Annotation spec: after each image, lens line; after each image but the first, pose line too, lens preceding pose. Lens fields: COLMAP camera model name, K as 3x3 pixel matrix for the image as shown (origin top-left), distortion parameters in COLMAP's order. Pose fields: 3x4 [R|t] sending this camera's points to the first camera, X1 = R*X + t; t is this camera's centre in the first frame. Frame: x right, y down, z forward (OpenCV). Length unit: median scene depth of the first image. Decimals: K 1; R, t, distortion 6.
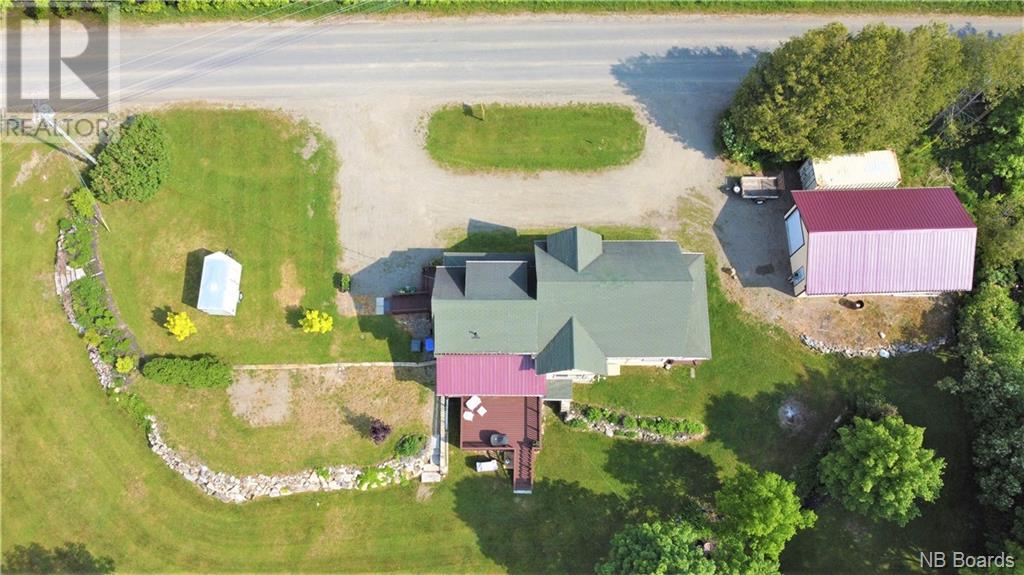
lens RADIAL K [[747.4, 0, 512.0], [0, 747.4, 287.5], [0, 0, 1]] dist [0.002978, 0.000147]
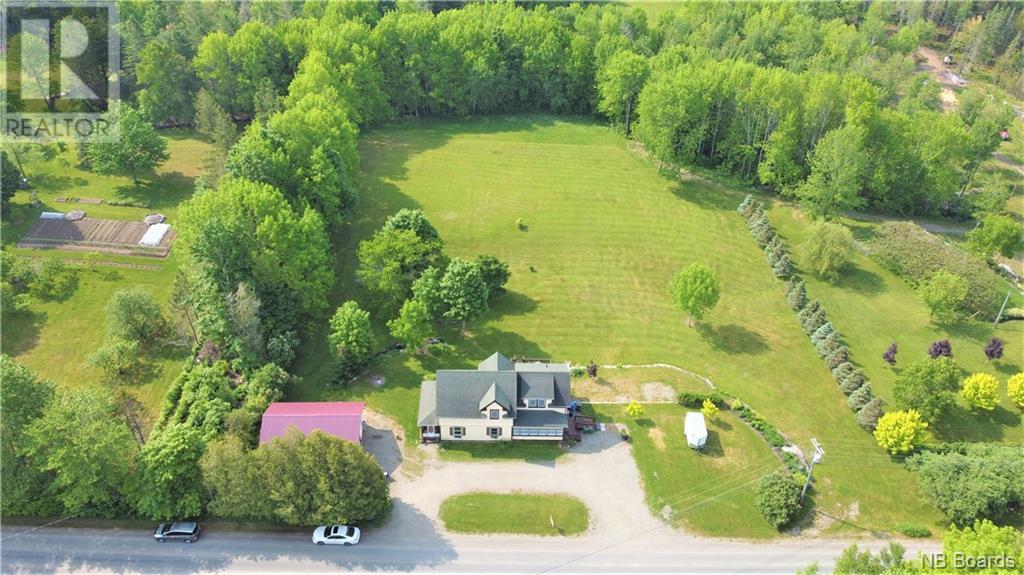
lens RADIAL K [[747.4, 0, 512.0], [0, 747.4, 287.5], [0, 0, 1]] dist [0.002978, 0.000147]
pose [[-0.999584, -0.015269, -0.024462, 0.077200], [-0.016486, -0.393385, 0.919226, -1.362858], [-0.023659, 0.919247, 0.392970, 0.022253]]
